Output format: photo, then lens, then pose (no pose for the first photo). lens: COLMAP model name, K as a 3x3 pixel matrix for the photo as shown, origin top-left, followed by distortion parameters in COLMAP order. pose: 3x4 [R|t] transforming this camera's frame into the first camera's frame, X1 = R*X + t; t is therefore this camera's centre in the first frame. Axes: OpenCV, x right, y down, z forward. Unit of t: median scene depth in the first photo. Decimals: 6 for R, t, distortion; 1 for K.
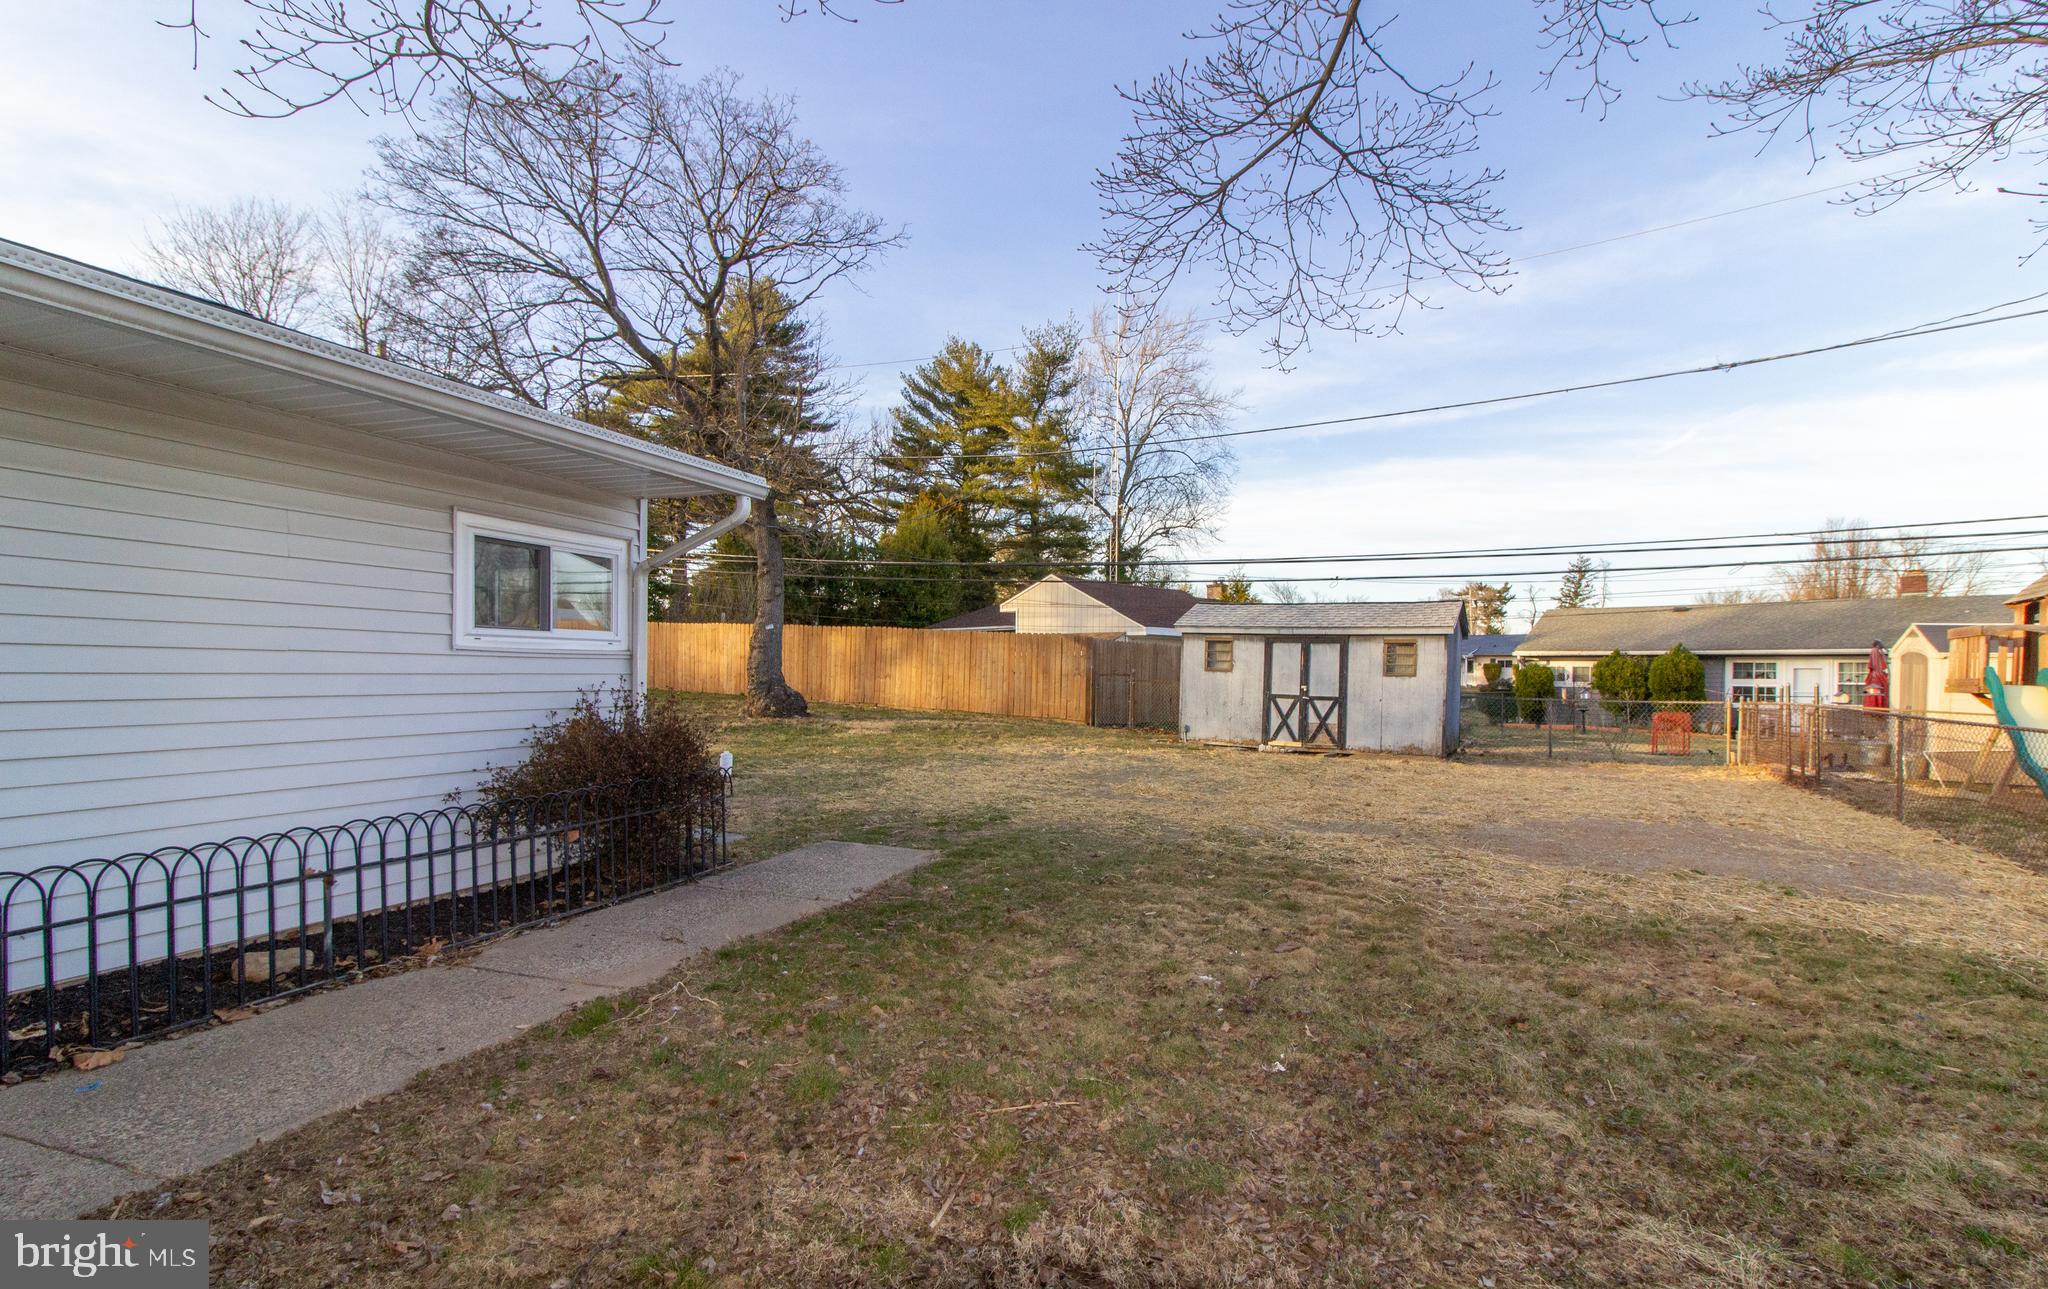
lens RADIAL K [[944.5, 0, 1022.4], [0, 944.5, 694.3], [0, 0, 1]] dist [0.000929, 0.000212]
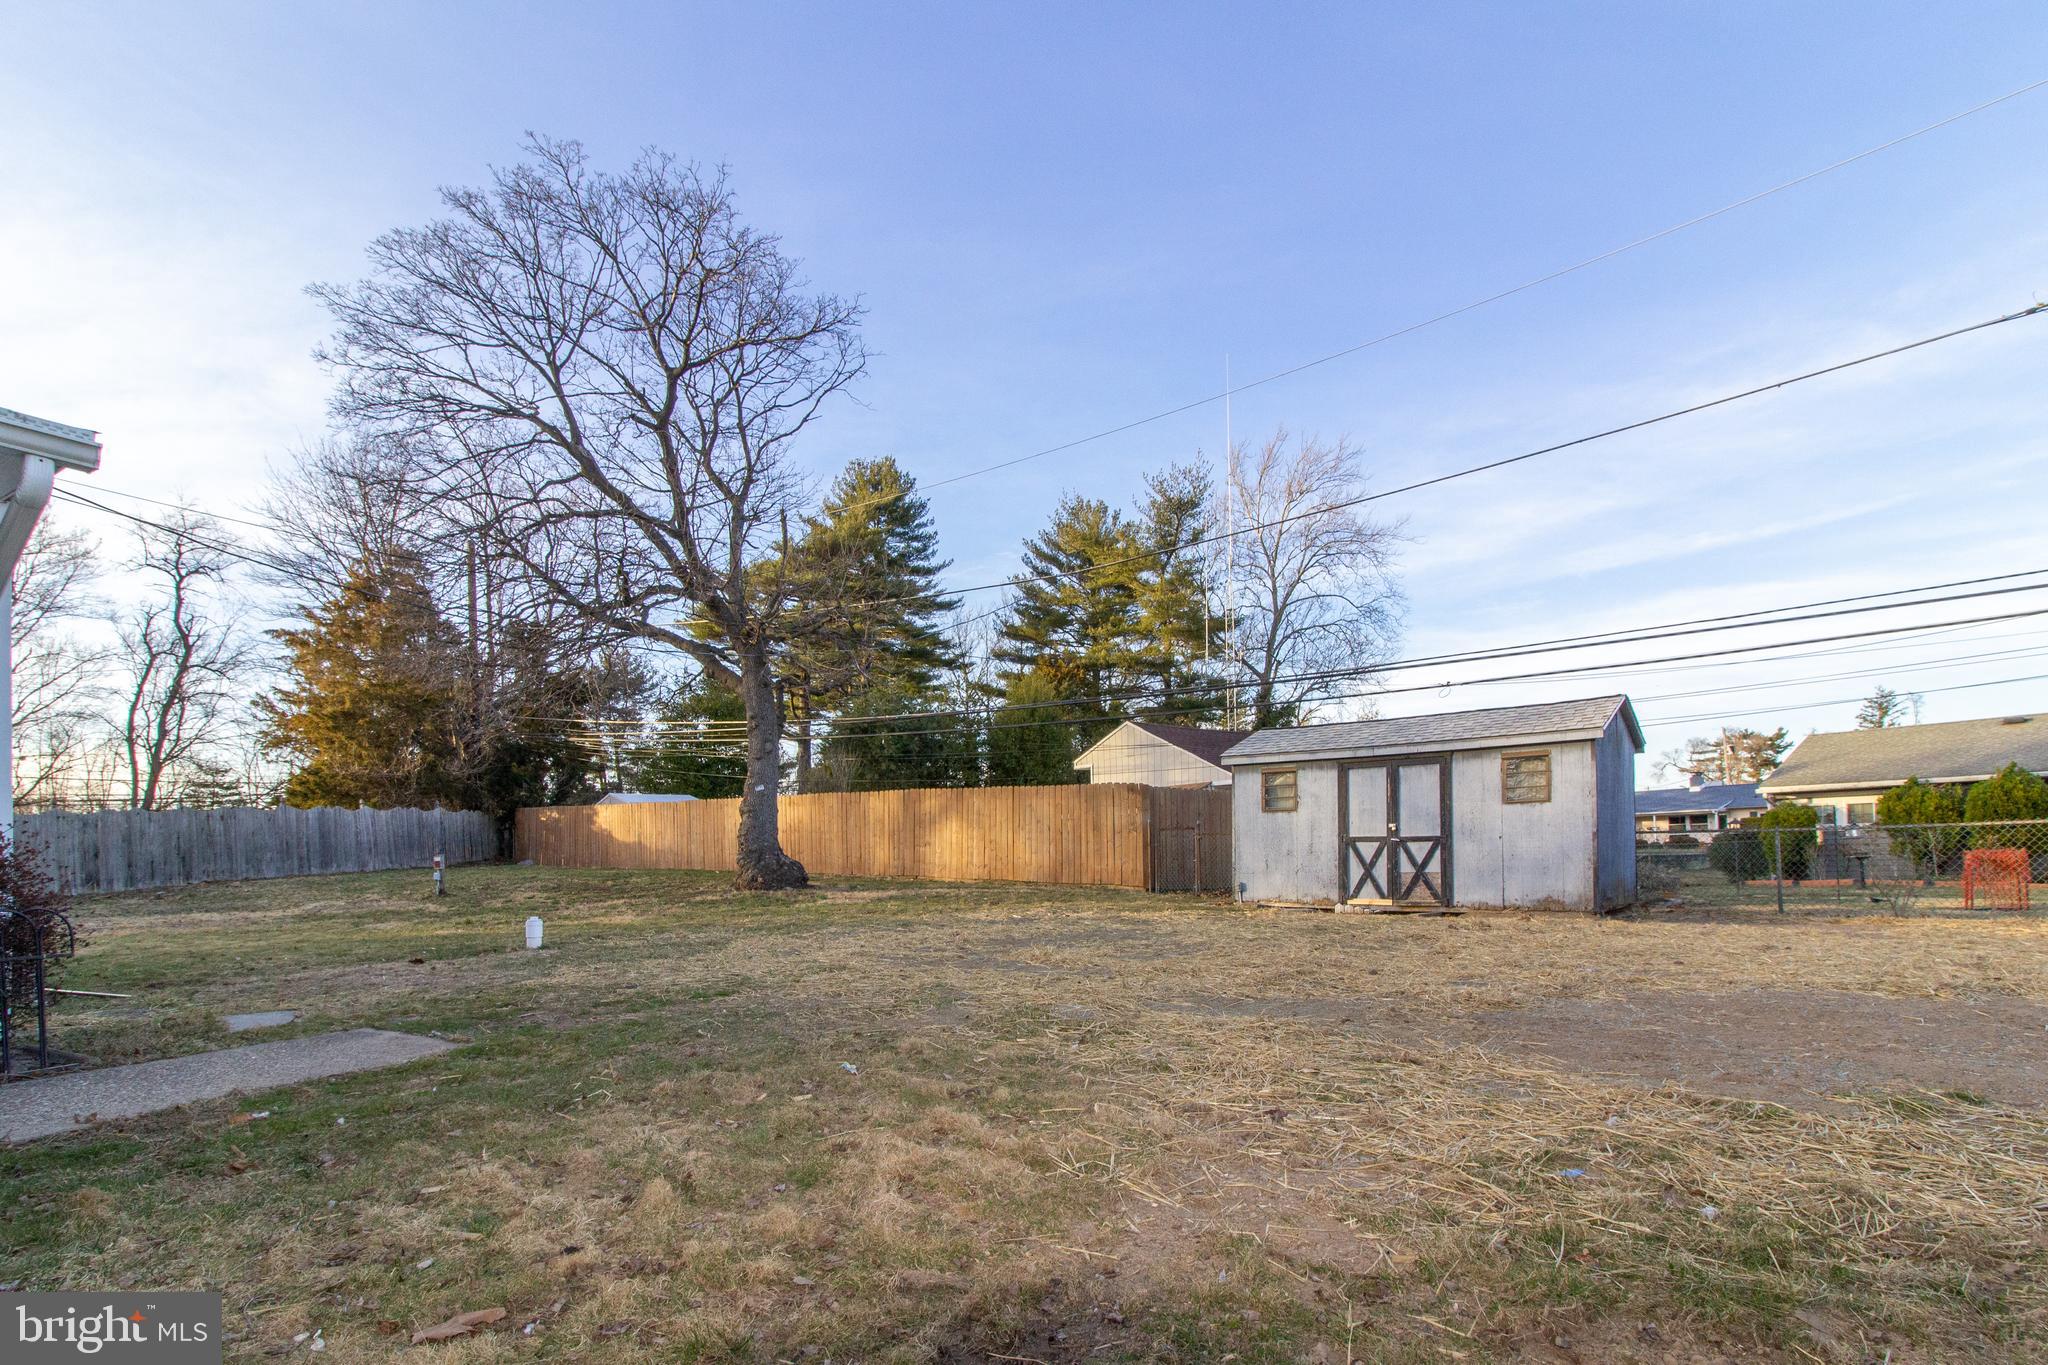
lens RADIAL K [[942.9, 0, 1021.9], [0, 942.9, 865.0], [0, 0, 1]] dist [0.001247, 0.000085]
pose [[0.976273, -0.036767, -0.213401, 0.129022], [0.031985, 0.999155, -0.025821, 0.025559], [0.214170, 0.018383, 0.976623, 0.158824]]
